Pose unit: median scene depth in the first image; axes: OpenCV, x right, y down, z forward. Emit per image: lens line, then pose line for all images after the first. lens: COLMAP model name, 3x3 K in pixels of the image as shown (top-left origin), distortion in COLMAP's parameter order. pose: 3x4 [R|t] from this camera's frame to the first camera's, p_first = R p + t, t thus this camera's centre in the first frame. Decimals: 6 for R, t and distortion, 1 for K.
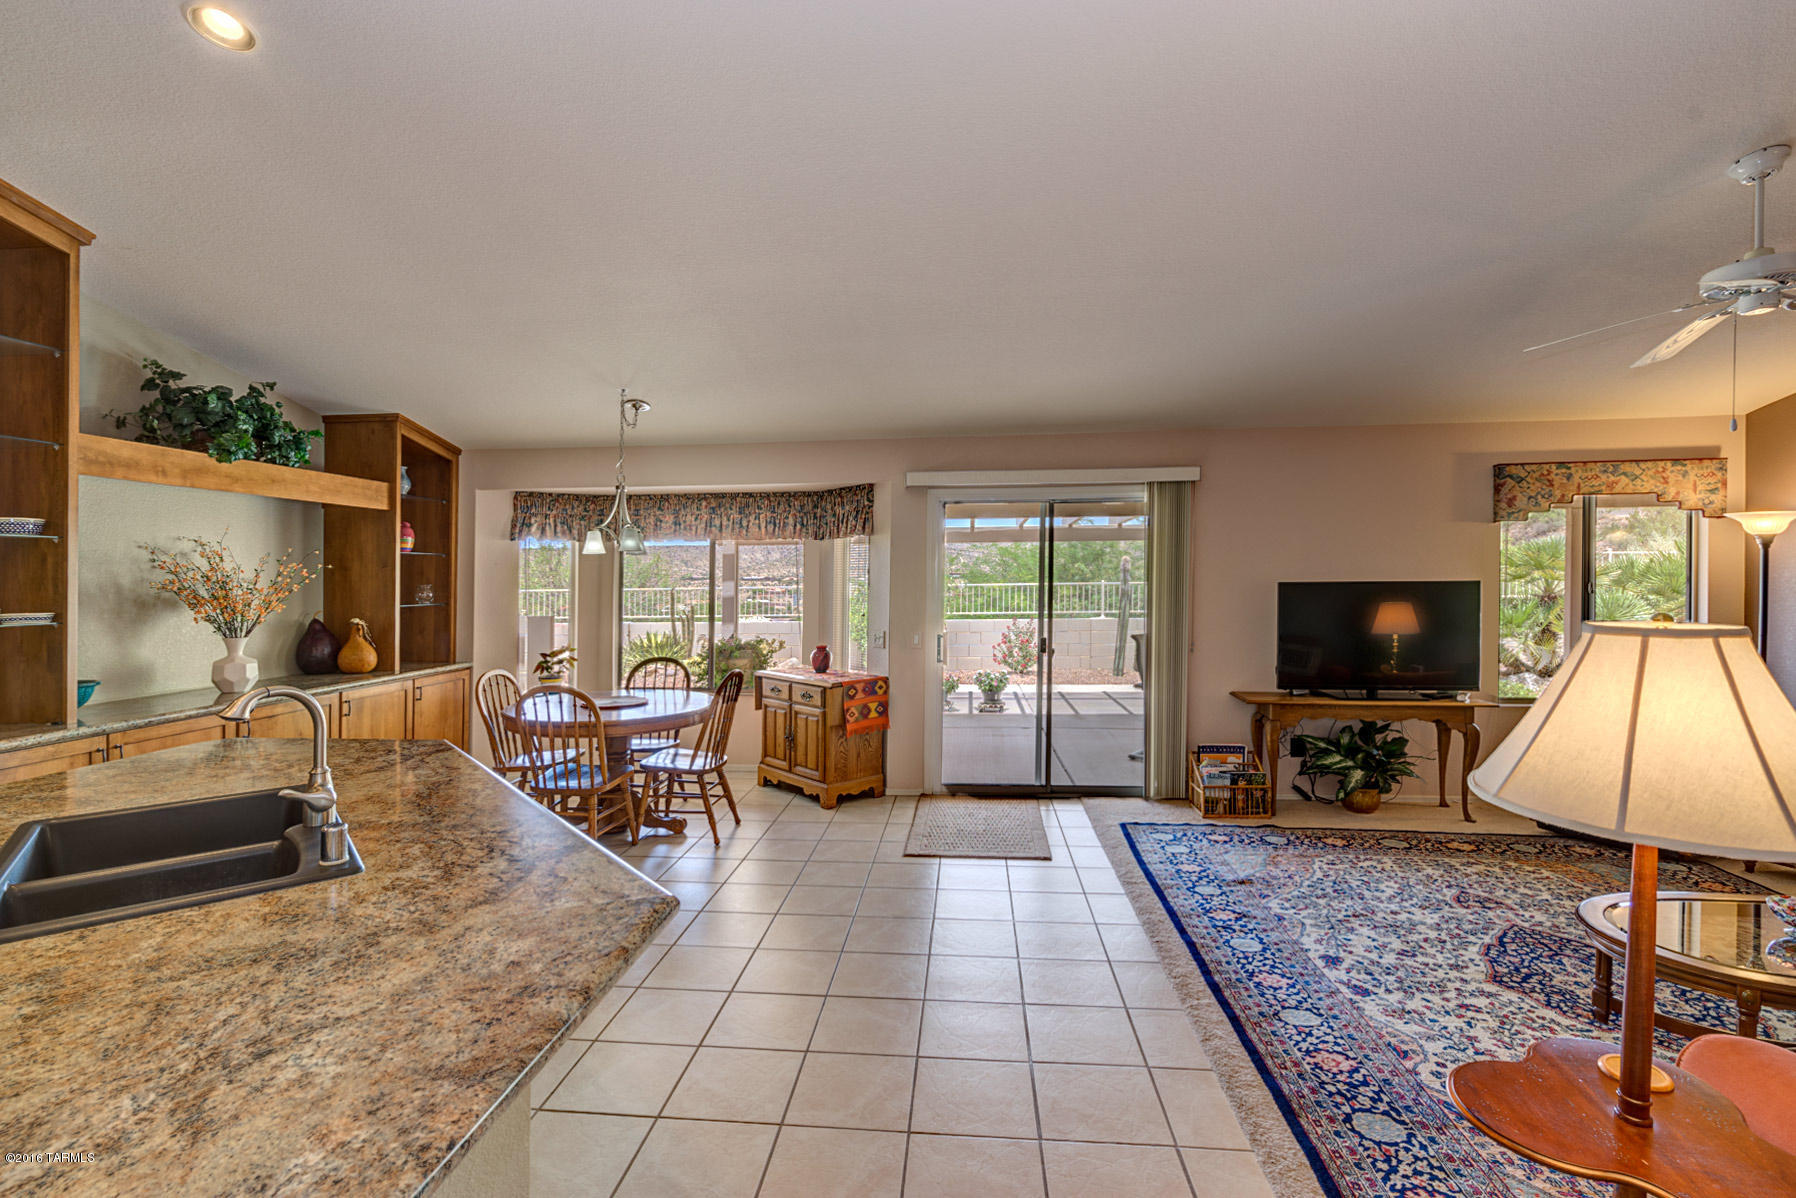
lens RADIAL K [[811.2, 0, 872.4], [0, 811.2, 601.2], [0, 0, 1]] dist [-0.000425, 0.000407]
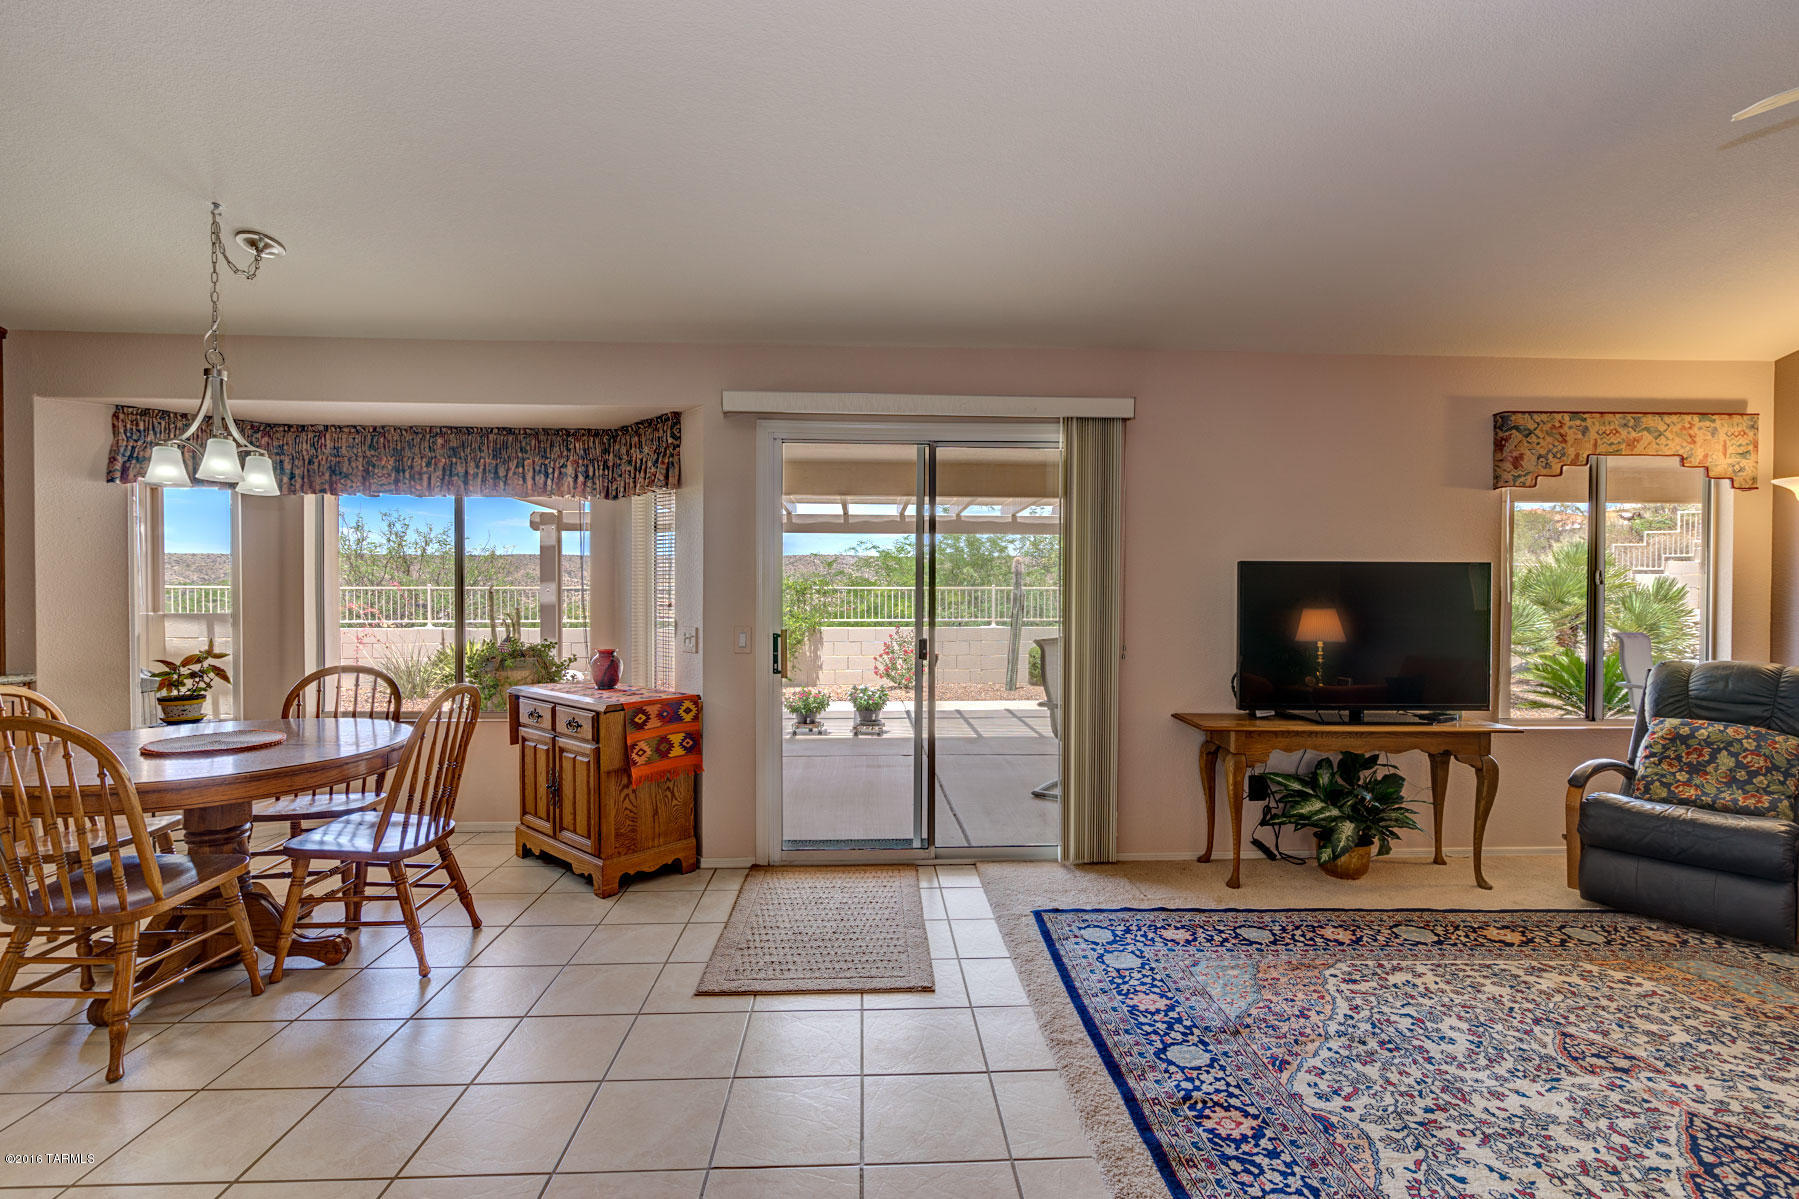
lens RADIAL K [[812.6, 0, 896.3], [0, 812.6, 601.8], [0, 0, 1]] dist [-0.000425, 0.000407]
pose [[0.986191, 0.014435, 0.164983, 0.071741], [-0.011908, 0.999796, -0.016295, 0.025698], [-0.165185, 0.014106, 0.986162, 0.323752]]
